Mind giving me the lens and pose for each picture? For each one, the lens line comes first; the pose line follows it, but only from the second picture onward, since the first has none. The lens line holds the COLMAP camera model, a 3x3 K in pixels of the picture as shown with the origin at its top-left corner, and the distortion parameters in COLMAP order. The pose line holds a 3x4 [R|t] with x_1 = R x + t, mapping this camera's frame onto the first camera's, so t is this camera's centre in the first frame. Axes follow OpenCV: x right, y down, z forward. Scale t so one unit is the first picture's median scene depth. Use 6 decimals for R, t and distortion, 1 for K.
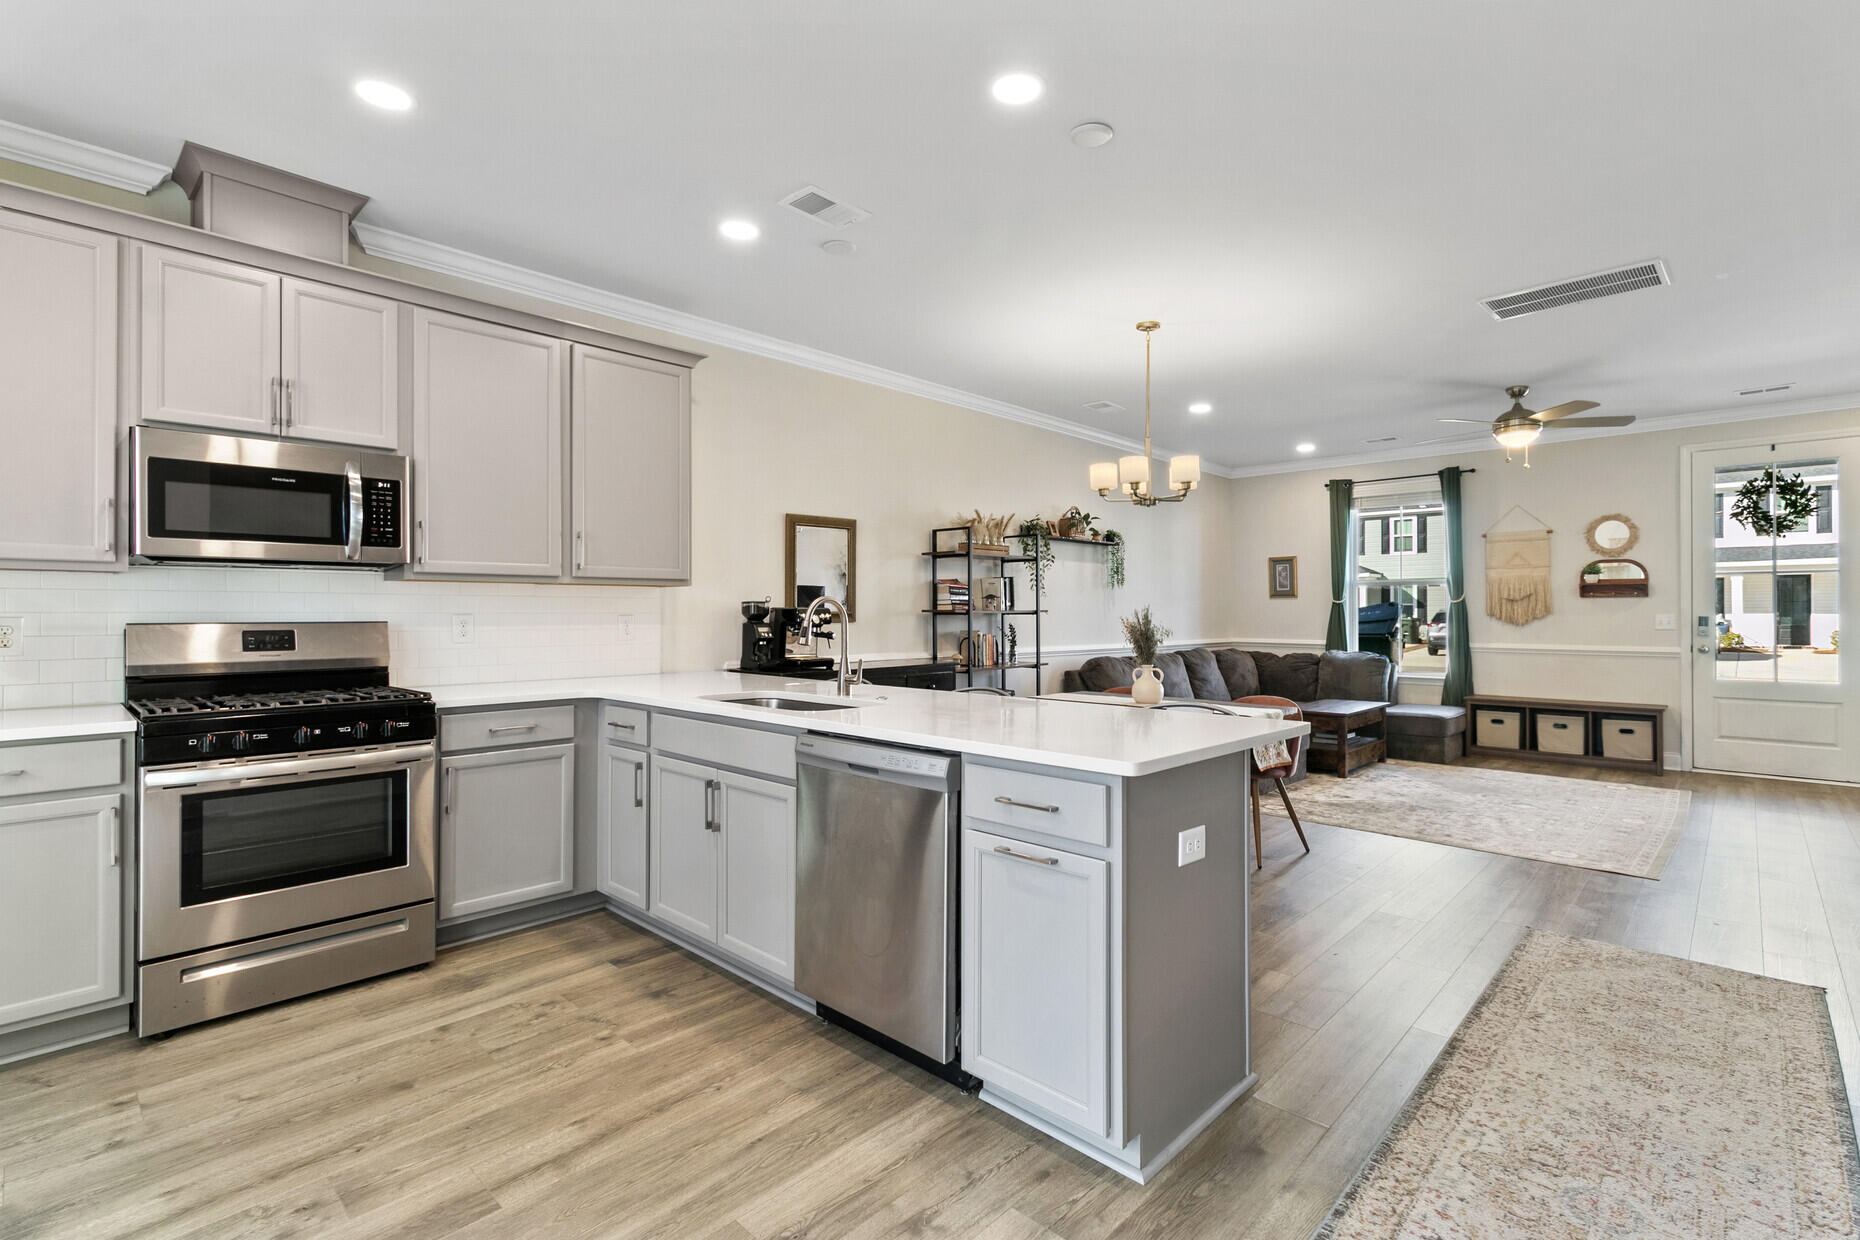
lens RADIAL K [[851.1, 0, 934.1], [0, 851.1, 607.7], [0, 0, 1]] dist [0.000273, 0.000013]
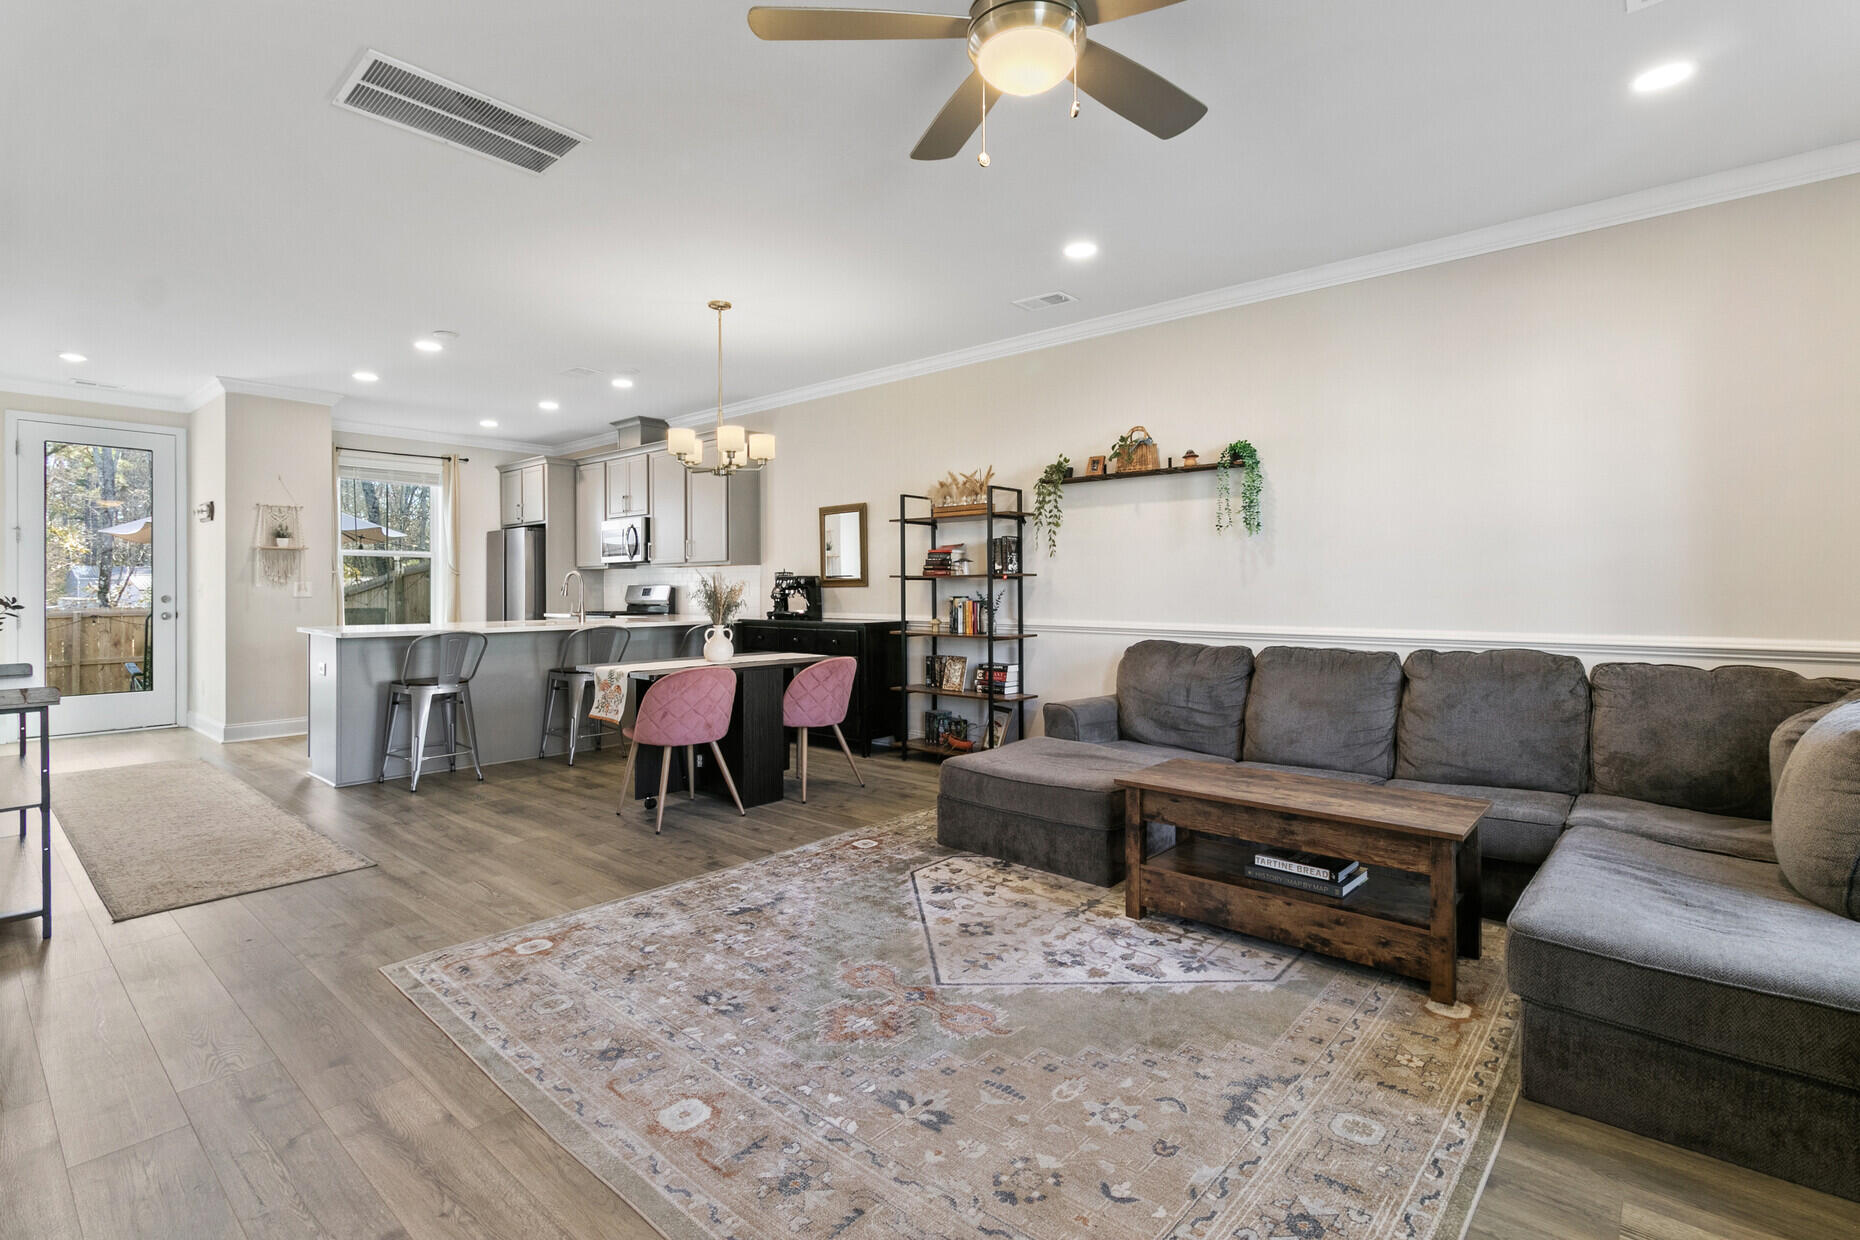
lens RADIAL K [[868.7, 0, 935.6], [0, 868.7, 586.6], [0, 0, 1]] dist [0.000901, 0.001125]
pose [[0.047383, -0.001419, -0.998876, 1.321622], [0.008292, 0.999965, -0.001027, 0.021480], [0.998842, -0.008234, 0.047393, 1.194467]]
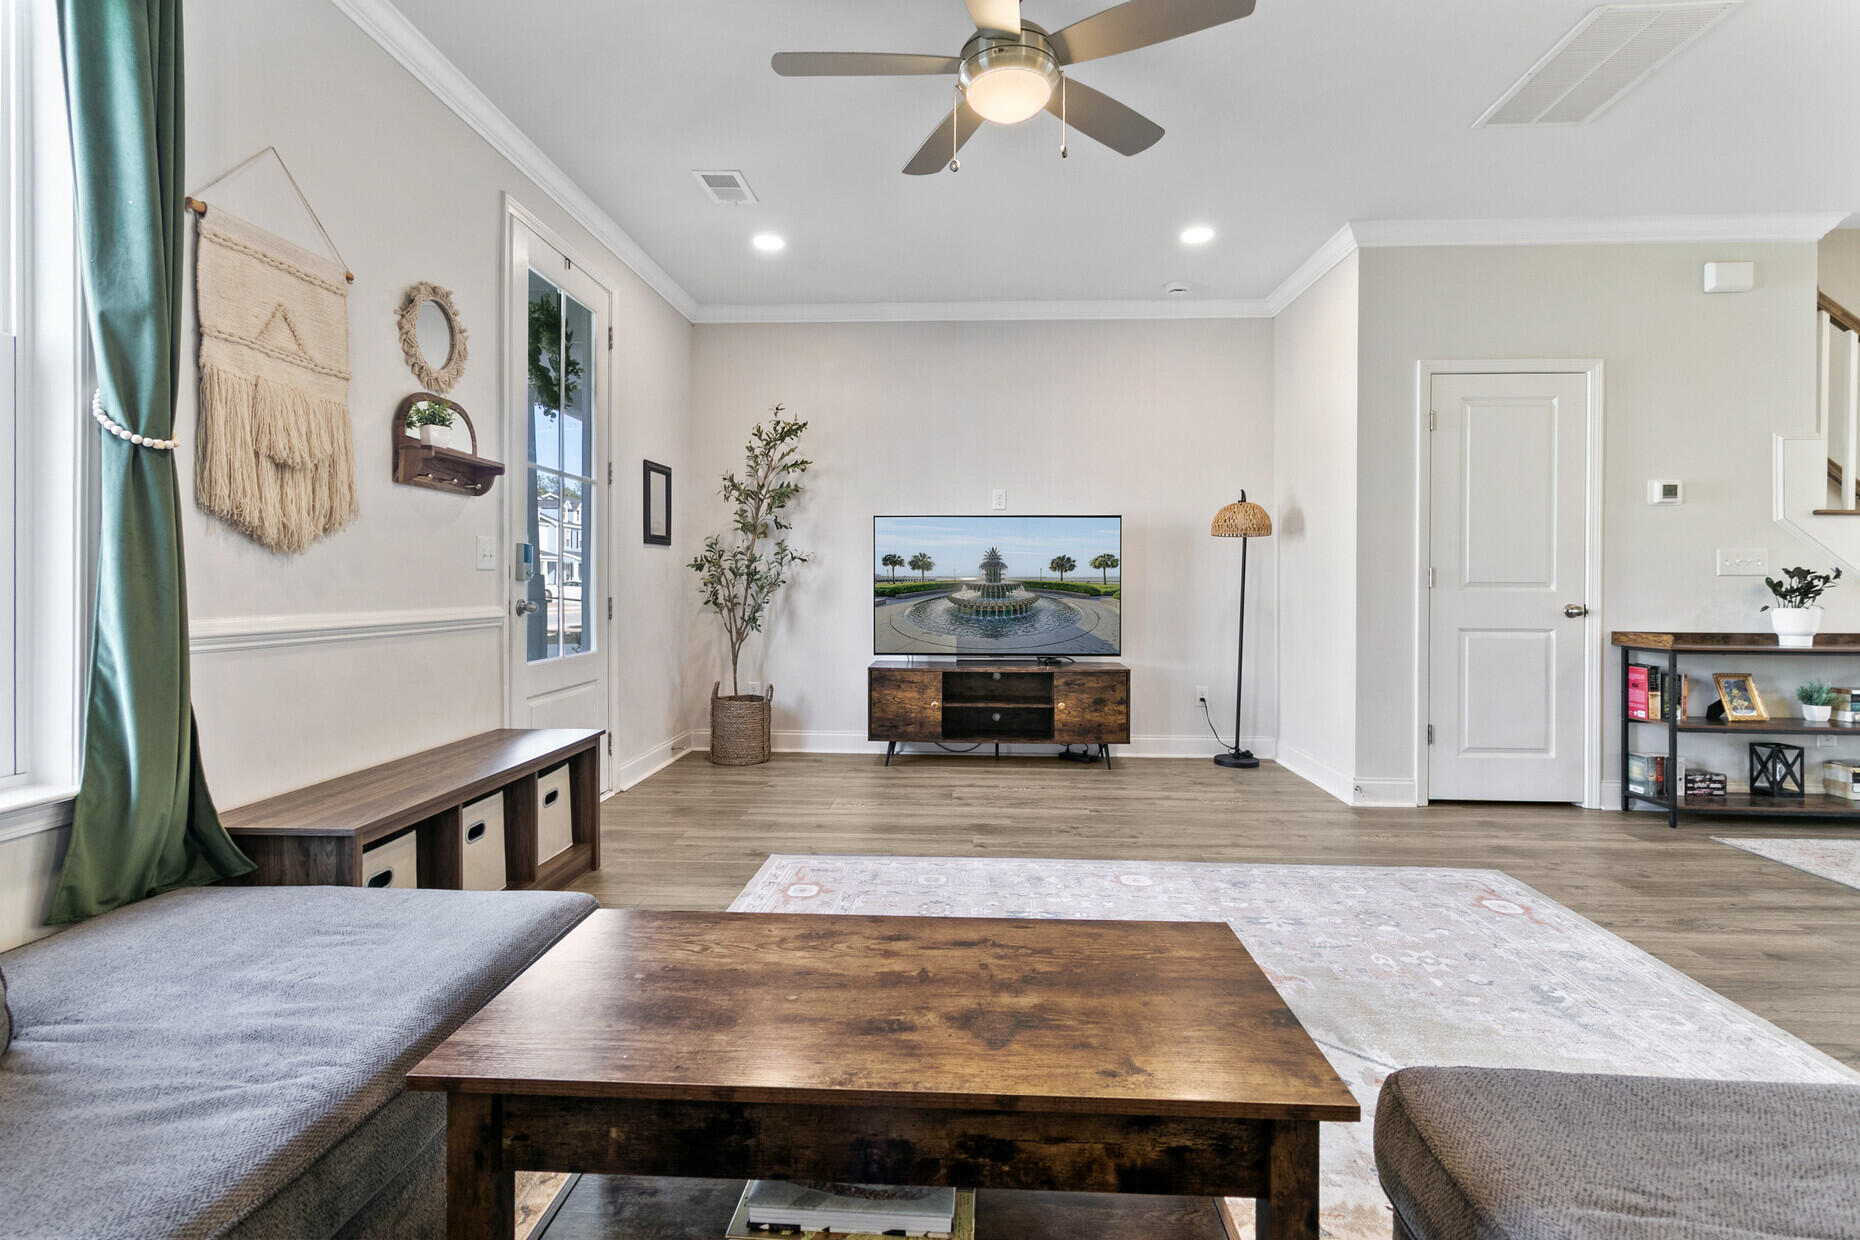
lens RADIAL K [[868.7, 0, 935.6], [0, 868.7, 586.6], [0, 0, 1]] dist [0.000901, 0.001125]
pose [[-0.652920, -0.004642, 0.757413, 0.491359], [-0.008738, 0.999961, -0.001405, 0.049540], [-0.757376, -0.007536, -0.652935, 1.648510]]
